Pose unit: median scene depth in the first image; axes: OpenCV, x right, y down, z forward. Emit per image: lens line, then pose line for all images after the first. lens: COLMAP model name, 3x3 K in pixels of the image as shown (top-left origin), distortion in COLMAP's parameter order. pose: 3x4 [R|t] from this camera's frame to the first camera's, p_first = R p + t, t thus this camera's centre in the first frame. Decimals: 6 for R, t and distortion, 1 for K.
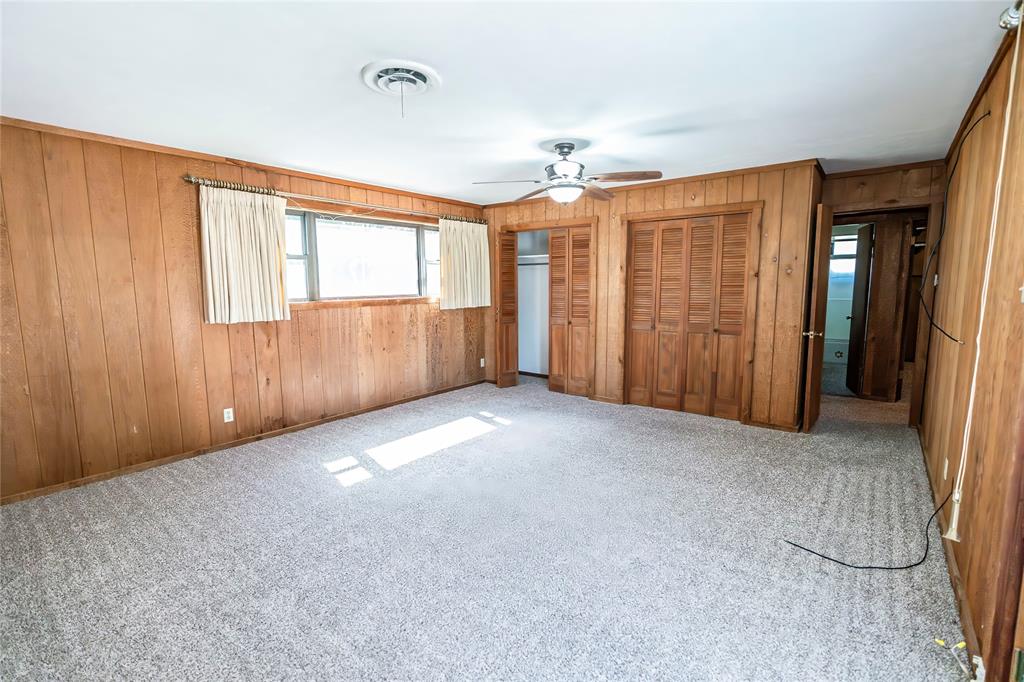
lens RADIAL K [[492.6, 0, 511.8], [0, 492.6, 342.8], [0, 0, 1]] dist [-0.007640, 0.000364]
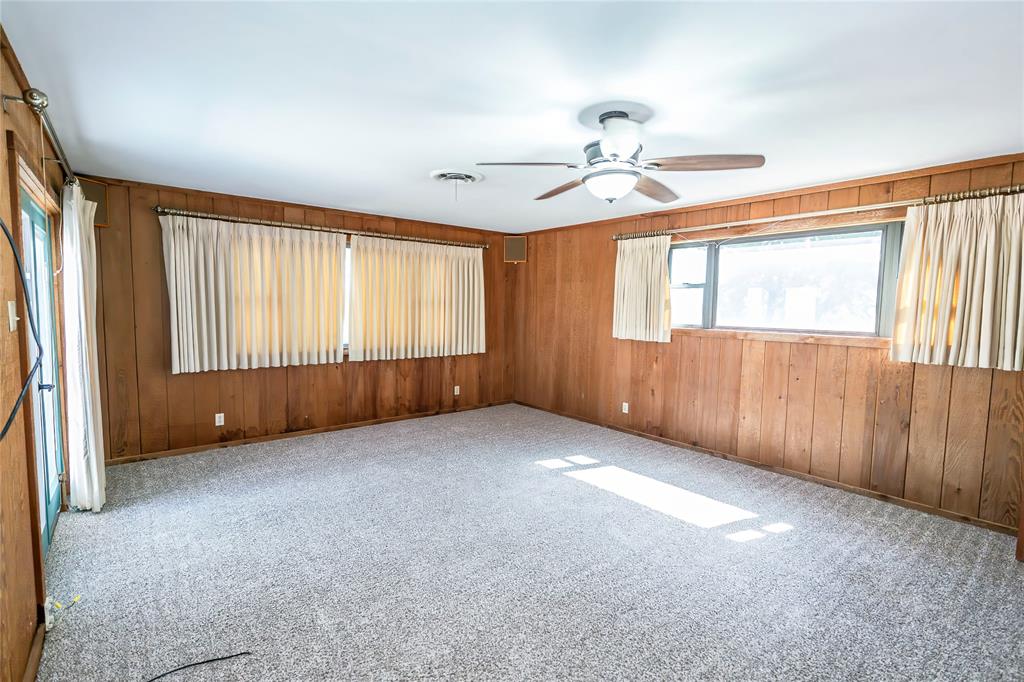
lens RADIAL K [[469.4, 0, 511.2], [0, 469.4, 342.3], [0, 0, 1]] dist [-0.005965, 0.000442]
pose [[-0.248271, 0.072997, -0.965936, 0.670975], [-0.134804, 0.984851, 0.109075, -0.116340], [0.959265, 0.157292, -0.234669, 0.920300]]
